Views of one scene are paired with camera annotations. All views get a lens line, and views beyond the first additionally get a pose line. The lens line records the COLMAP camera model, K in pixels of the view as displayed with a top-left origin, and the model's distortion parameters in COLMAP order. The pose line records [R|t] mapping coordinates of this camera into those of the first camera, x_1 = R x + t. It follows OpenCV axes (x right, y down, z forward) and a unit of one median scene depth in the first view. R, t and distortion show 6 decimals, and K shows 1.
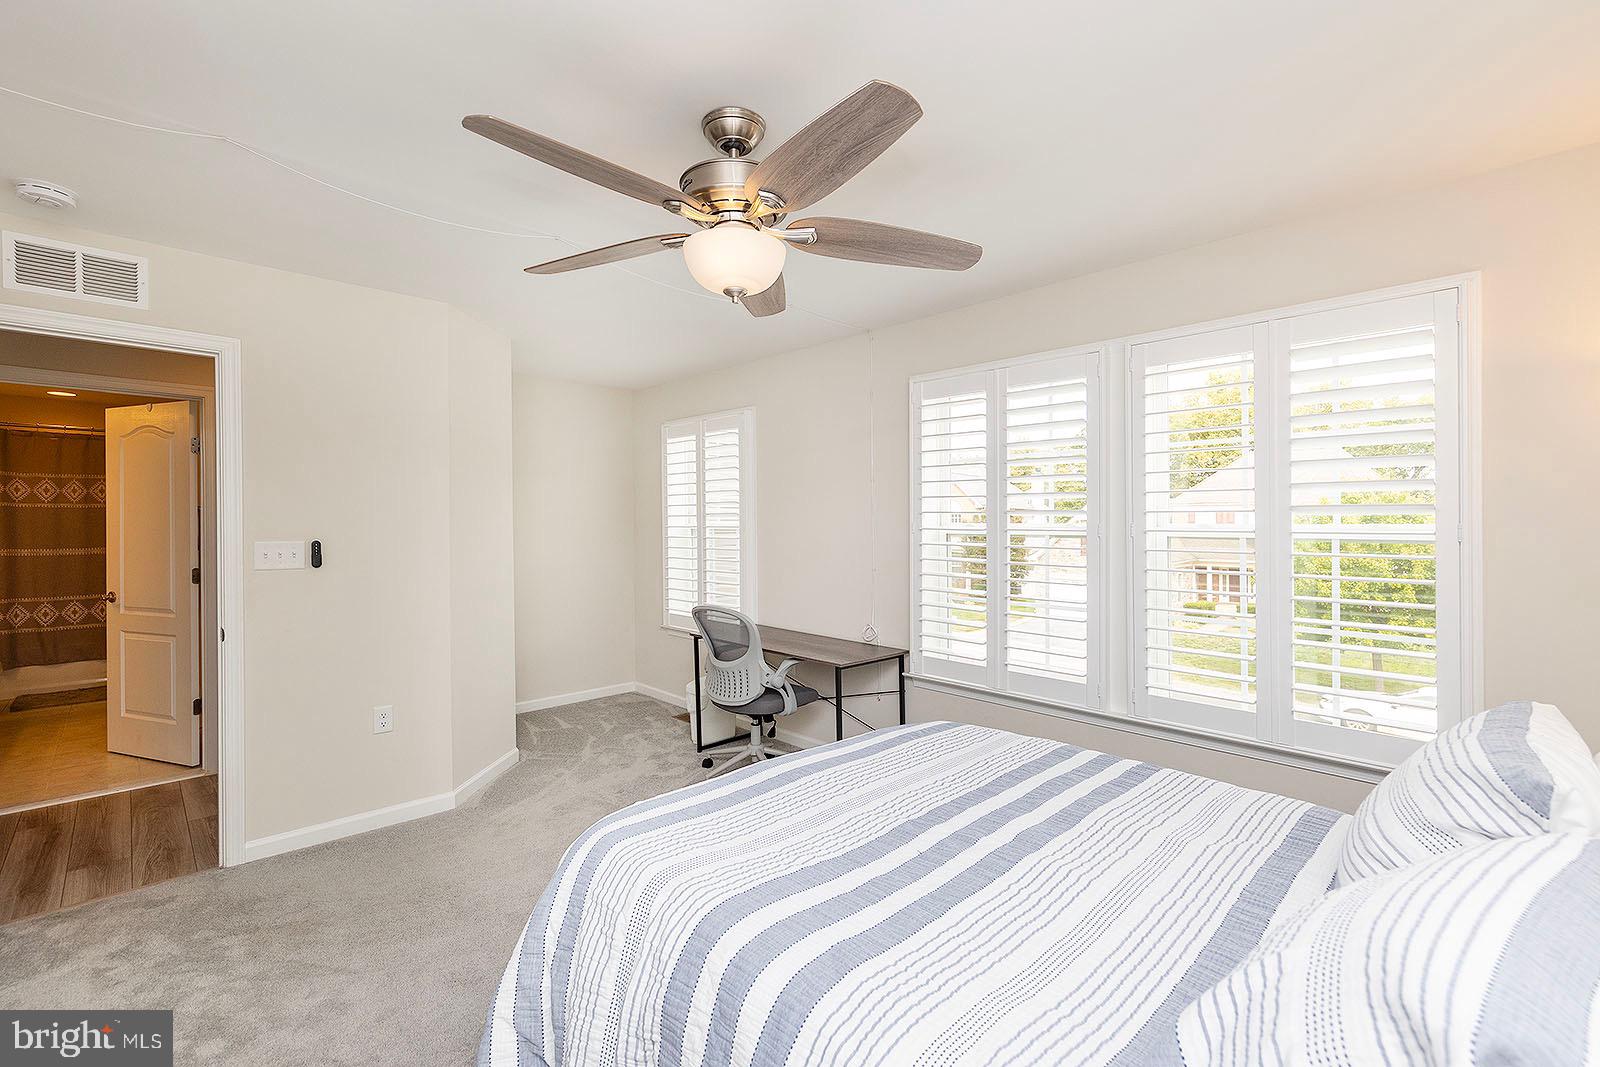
lens RADIAL K [[734.5, 0, 762.3], [0, 734.5, 525.5], [0, 0, 1]] dist [0.012850, 0.000226]
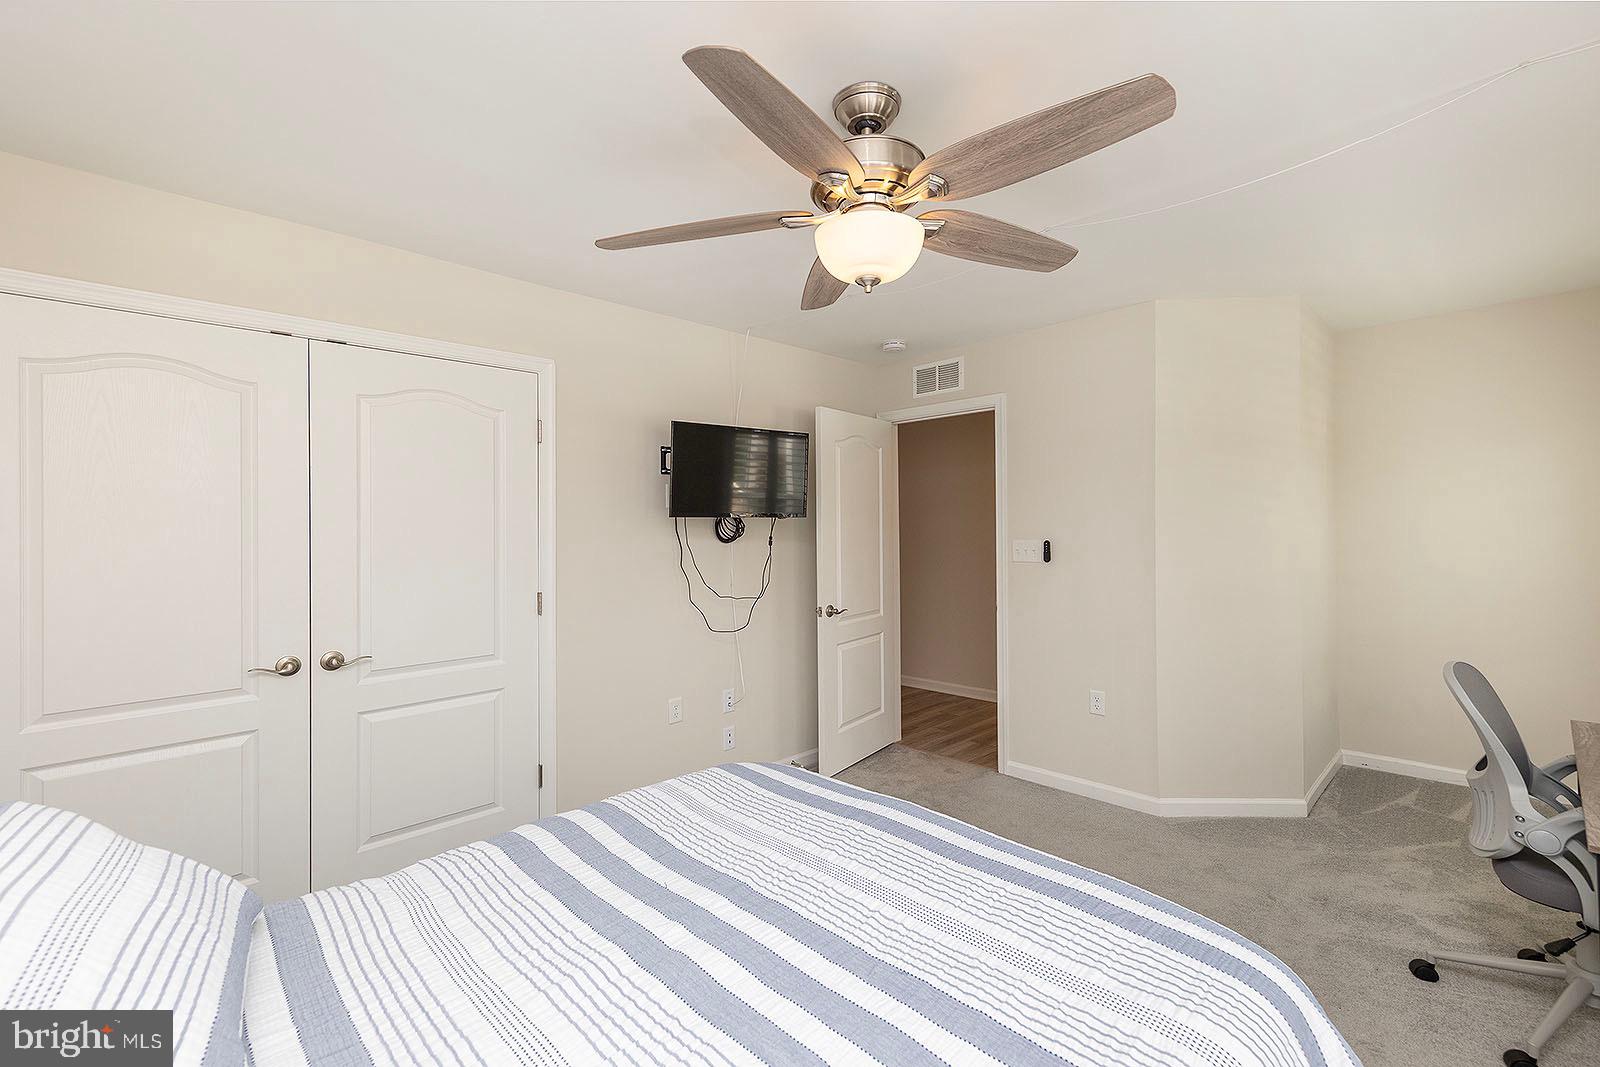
lens RADIAL K [[684.8, 0, 801.0], [0, 684.8, 526.4], [0, 0, 1]] dist [0.023703, -0.009020]
pose [[0.014828, -0.008856, -0.999851, 0.693250], [0.016542, 0.999826, -0.008610, 0.001577], [0.999753, -0.016412, 0.014971, 0.743376]]
